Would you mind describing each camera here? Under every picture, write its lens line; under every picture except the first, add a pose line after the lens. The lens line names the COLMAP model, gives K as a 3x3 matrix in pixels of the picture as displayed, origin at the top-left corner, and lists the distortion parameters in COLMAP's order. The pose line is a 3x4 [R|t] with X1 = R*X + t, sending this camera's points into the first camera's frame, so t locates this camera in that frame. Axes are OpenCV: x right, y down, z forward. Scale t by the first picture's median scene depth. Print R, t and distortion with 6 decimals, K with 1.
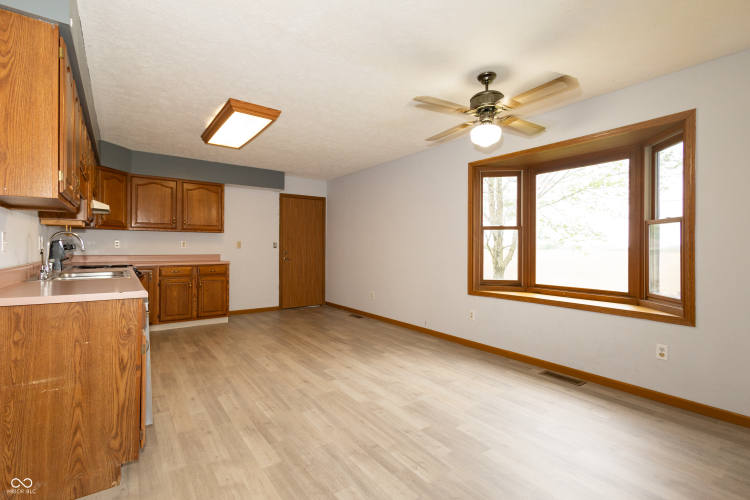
lens RADIAL K [[347.8, 0, 377.6], [0, 347.8, 245.5], [0, 0, 1]] dist [0.016116, 0.000515]
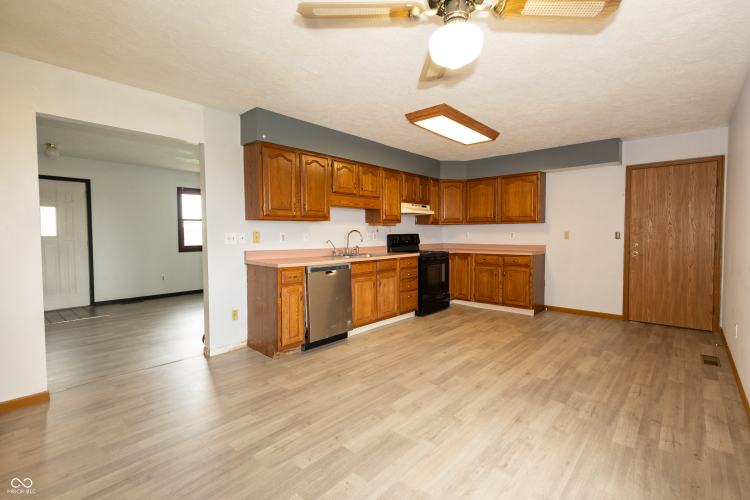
lens RADIAL K [[345.1, 0, 373.3], [0, 345.1, 248.0], [0, 0, 1]] dist [0.010232, -0.000190]
pose [[0.199841, 0.035684, -0.979178, 0.645732], [0.007441, 0.999253, 0.037935, -0.011903], [0.979800, -0.014867, 0.199426, 0.586635]]
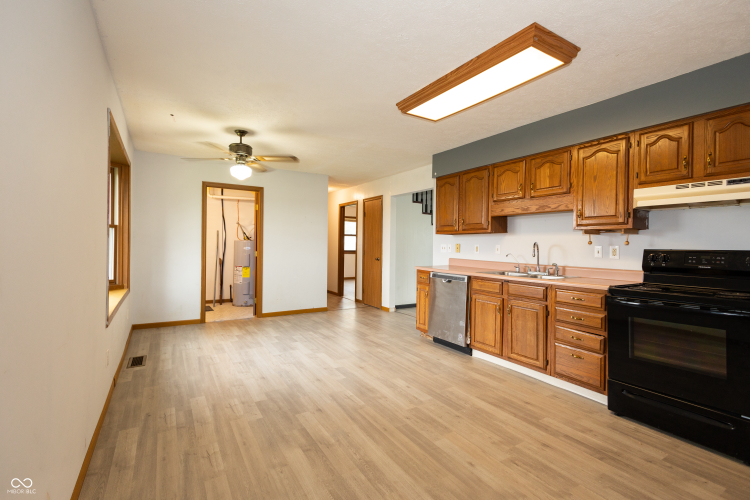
lens RADIAL K [[347.8, 0, 377.6], [0, 347.8, 245.5], [0, 0, 1]] dist [0.016116, 0.000515]
pose [[-0.996490, -0.018960, 0.081541, -0.302980], [-0.019005, 0.999819, 0.000230, -0.011579], [-0.081531, -0.001320, -0.996670, 1.876982]]
